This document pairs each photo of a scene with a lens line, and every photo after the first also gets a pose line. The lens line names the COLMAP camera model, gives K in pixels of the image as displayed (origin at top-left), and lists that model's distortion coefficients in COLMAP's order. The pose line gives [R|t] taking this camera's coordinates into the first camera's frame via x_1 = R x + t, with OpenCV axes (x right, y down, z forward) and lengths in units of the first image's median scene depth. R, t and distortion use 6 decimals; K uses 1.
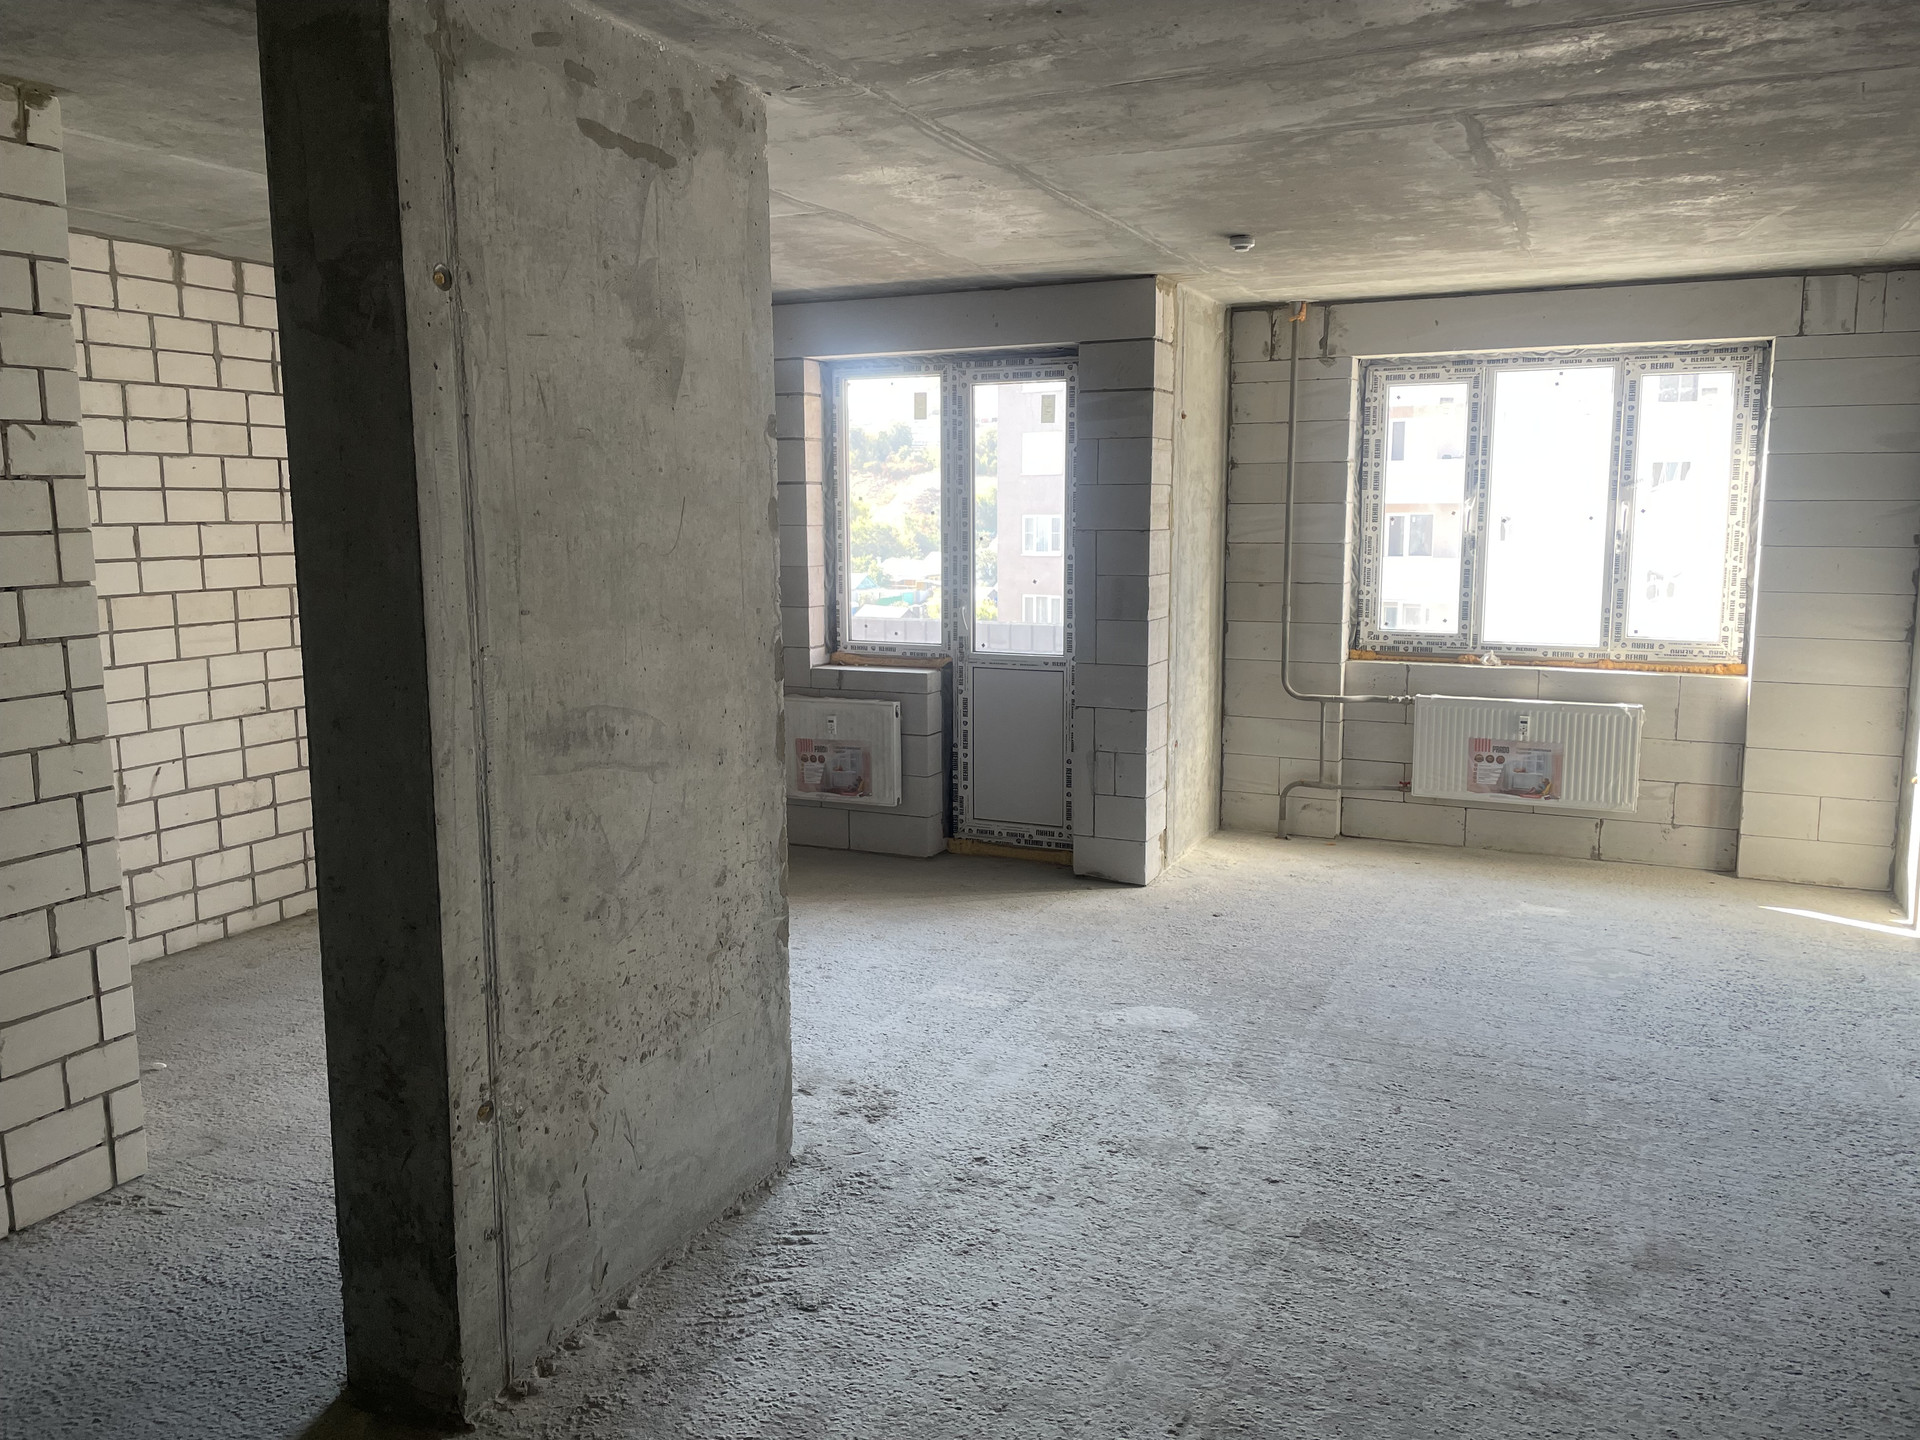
lens RADIAL K [[1457.7, 0, 945.6], [0, 1457.7, 708.8], [0, 0, 1]] dist [0.094145, -0.114027]
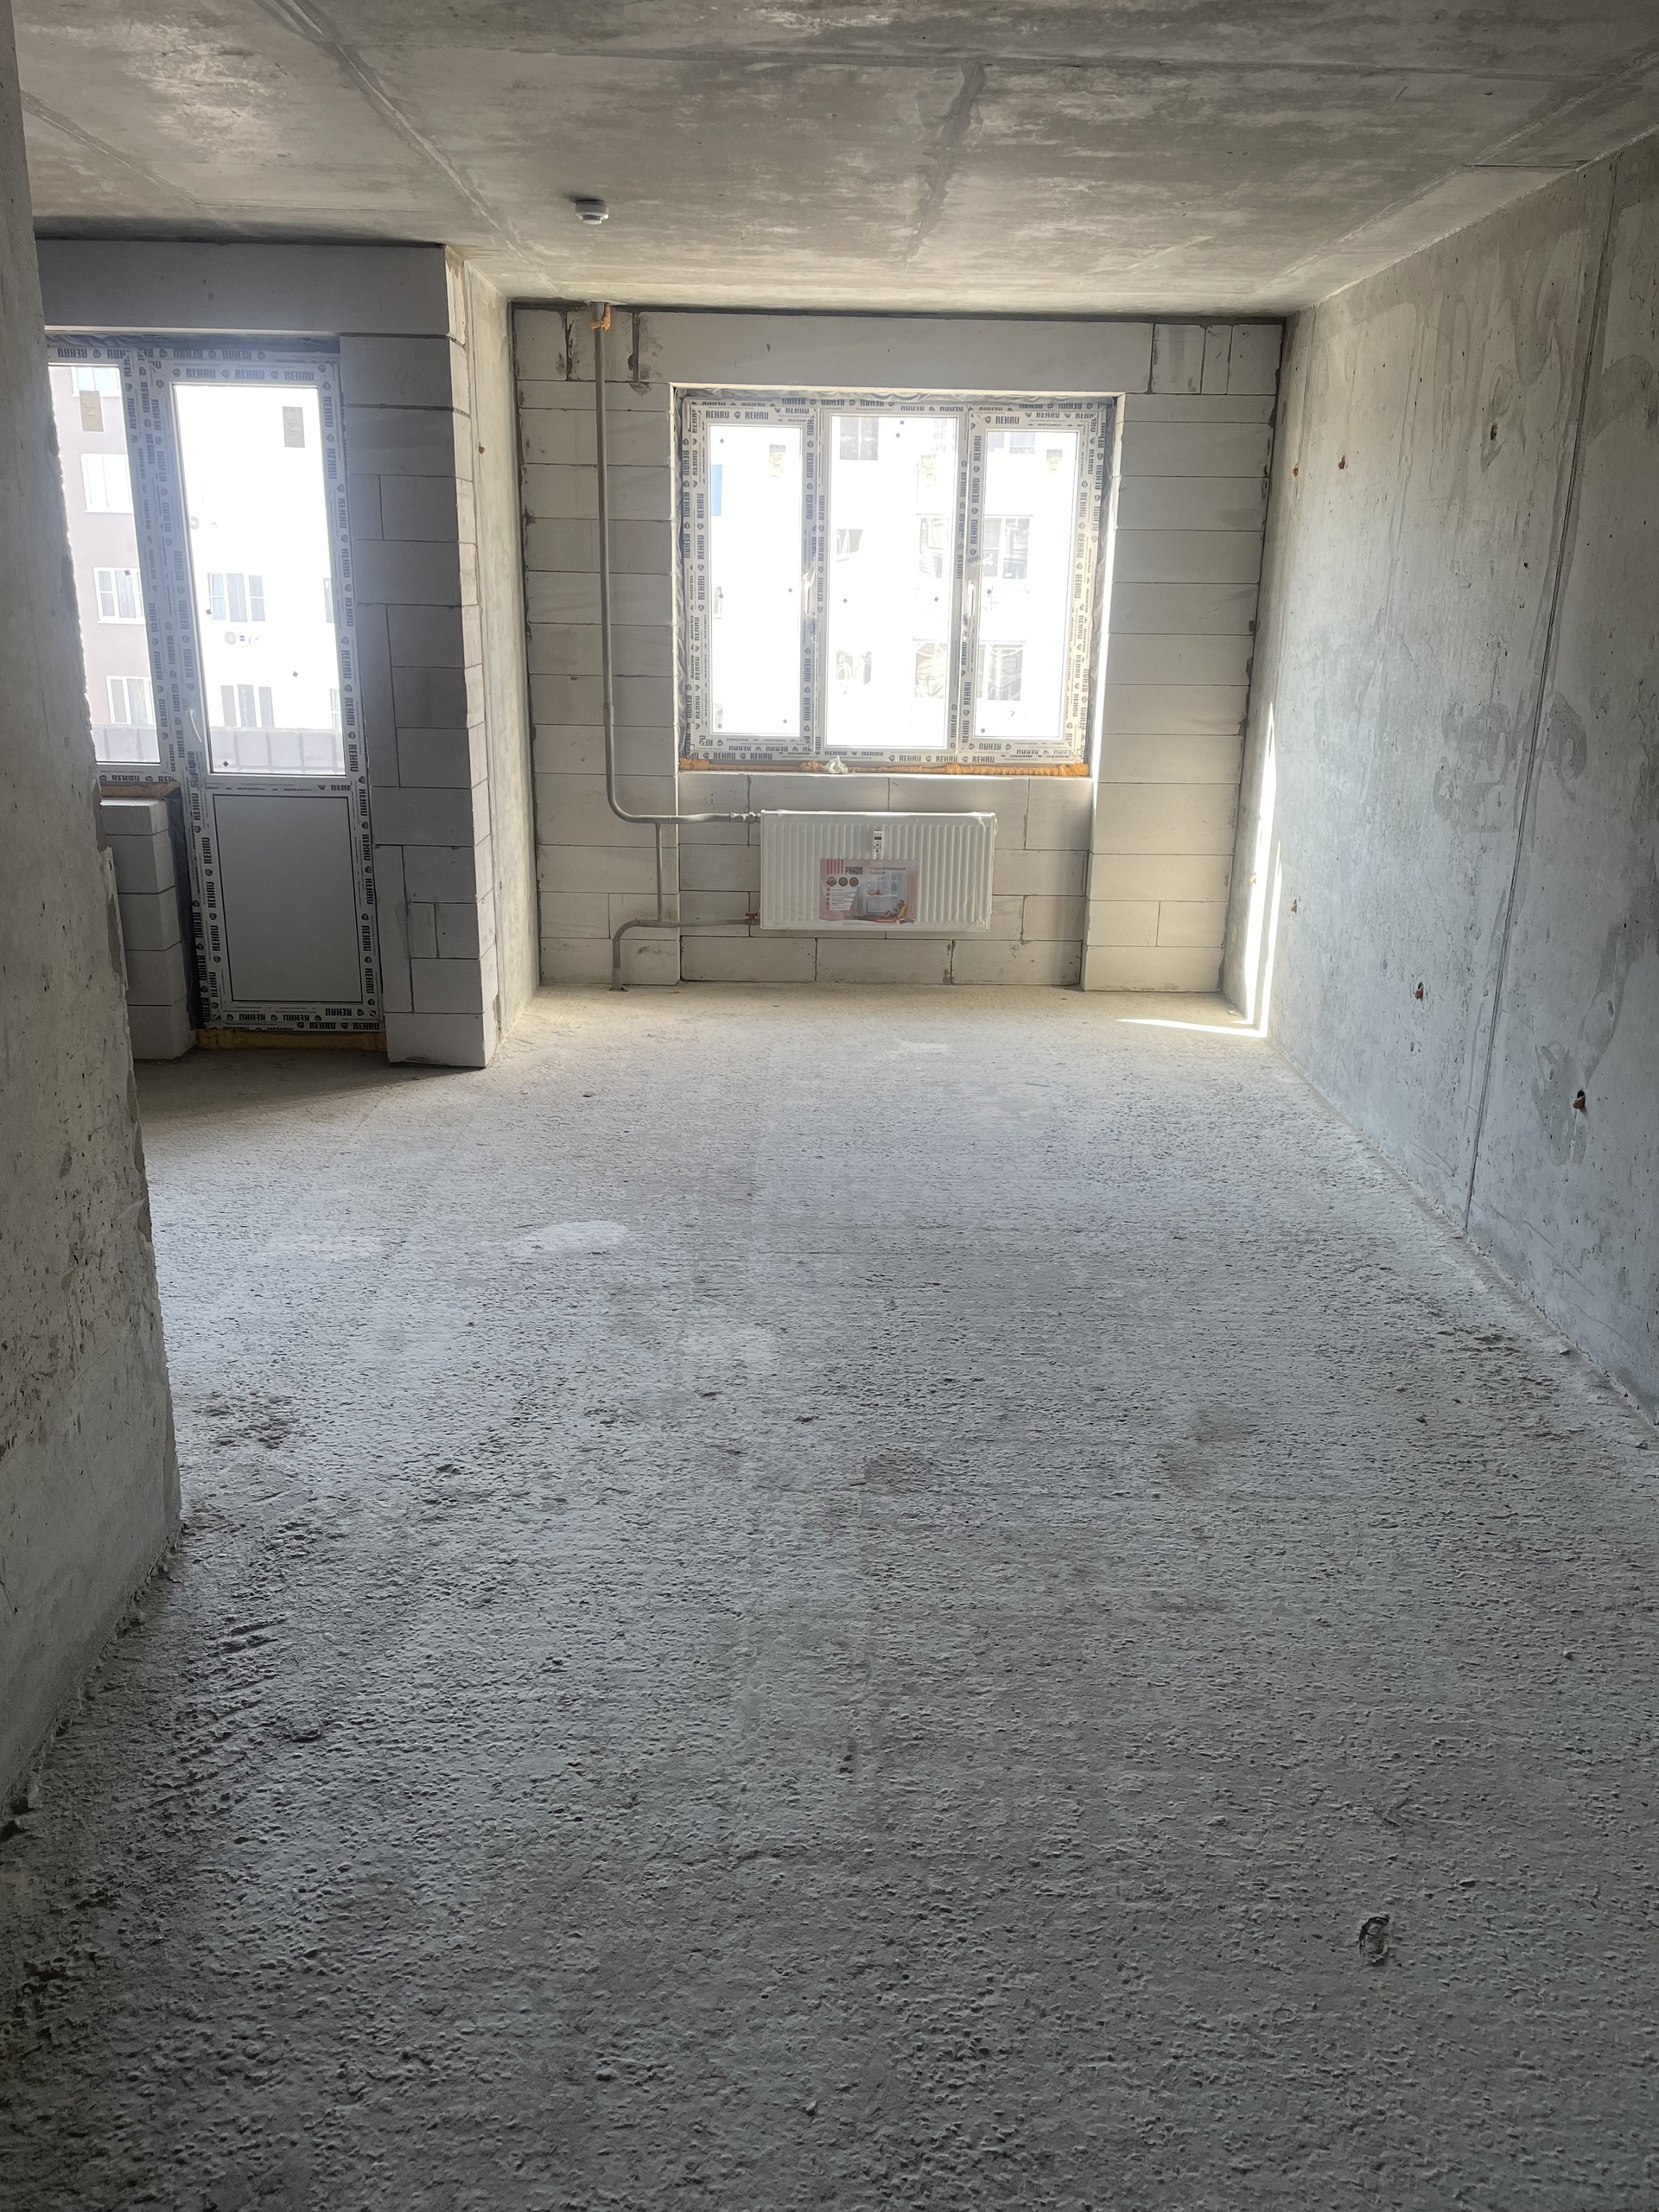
lens RADIAL K [[1679.4, 0, 833.6], [0, 1679.4, 1095.4], [0, 0, 1]] dist [0.094145, -0.114027]
pose [[0.898456, -0.112890, 0.424303, -0.097116], [0.041526, 0.983897, 0.173846, -0.018748], [-0.437096, -0.138573, 0.888676, 0.104393]]
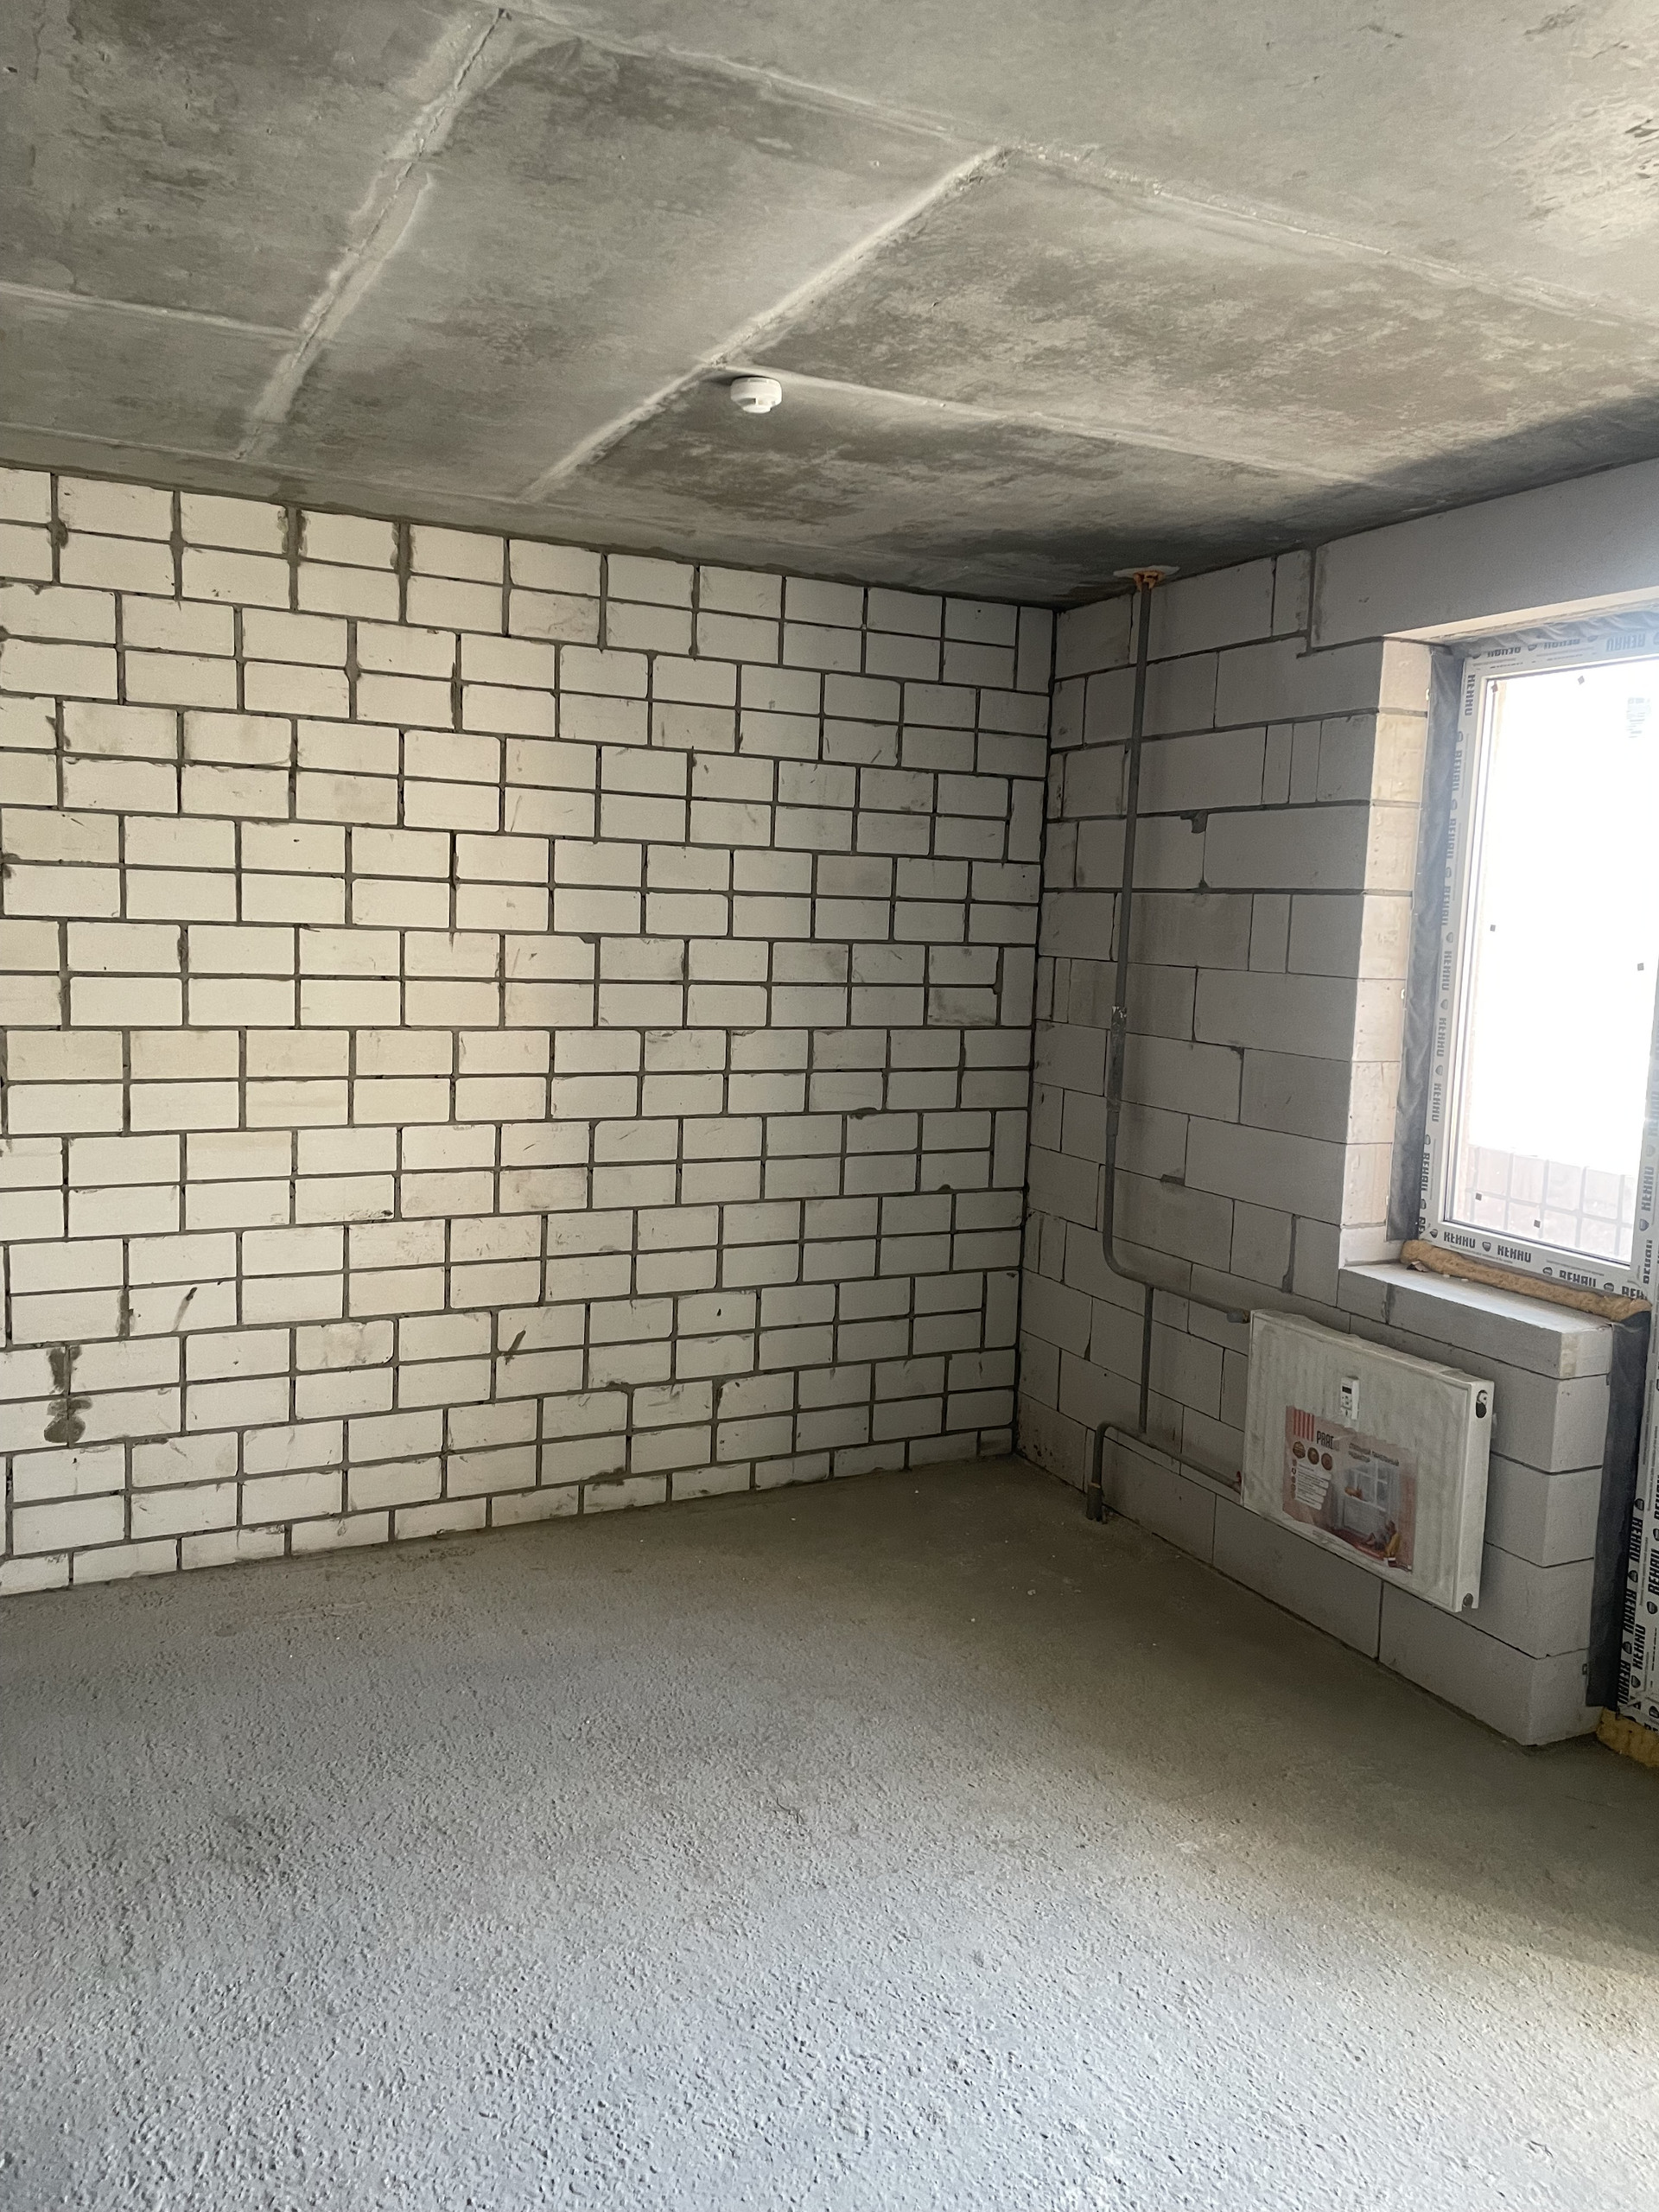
lens RADIAL K [[1679.4, 0, 824.2], [0, 1679.4, 1086.3], [0, 0, 1]] dist [0.094145, -0.114027]
pose [[0.784329, 0.100244, -0.612192, 0.140886], [-0.125128, 0.992138, 0.002147, -0.084020], [0.607594, 0.074919, 0.790706, 0.546831]]
